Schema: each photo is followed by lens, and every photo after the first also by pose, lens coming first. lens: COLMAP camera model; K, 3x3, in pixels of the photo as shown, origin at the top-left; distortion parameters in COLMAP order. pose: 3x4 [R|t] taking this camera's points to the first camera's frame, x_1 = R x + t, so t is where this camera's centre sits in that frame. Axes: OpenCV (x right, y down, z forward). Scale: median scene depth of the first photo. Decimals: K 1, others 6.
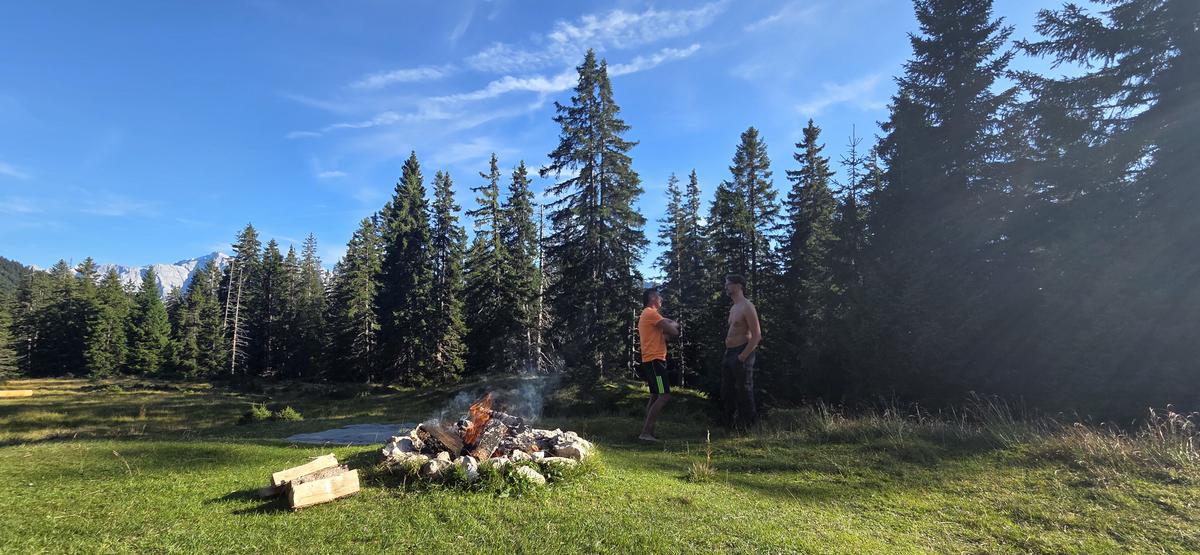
lens RADIAL K [[488.3, 0, 601.1], [0, 488.3, 284.3], [0, 0, 1]] dist [0.003312, -0.000617]
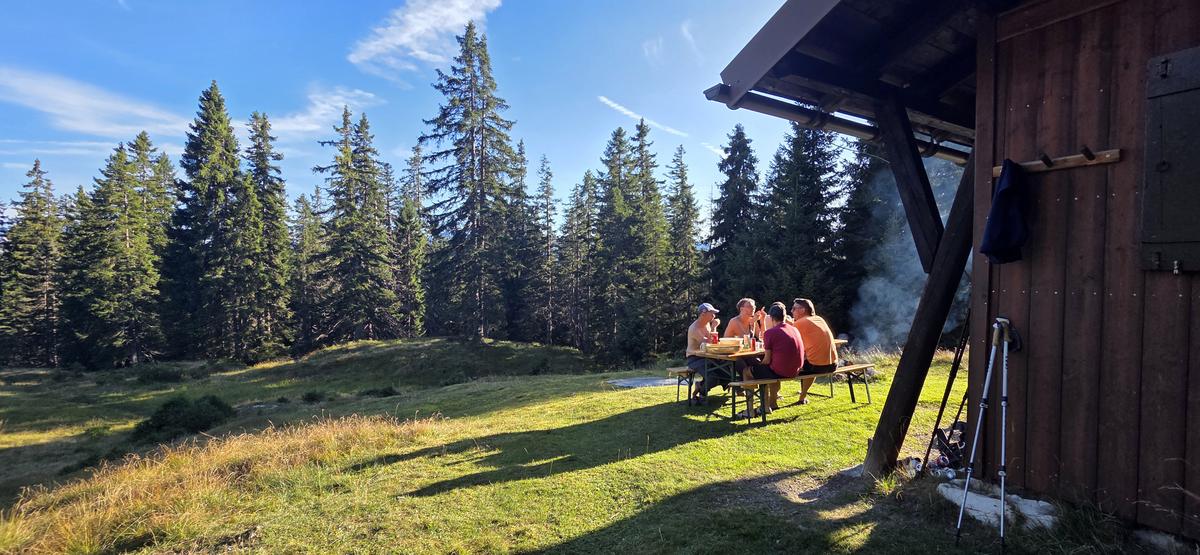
lens RADIAL K [[488.3, 0, 601.1], [0, 488.3, 284.3], [0, 0, 1]] dist [0.003312, -0.000617]
pose [[0.898871, -0.001760, 0.438209, -0.188714], [-0.036836, 0.996149, 0.079561, -0.023258], [-0.436662, -0.087657, 0.895345, -0.062019]]
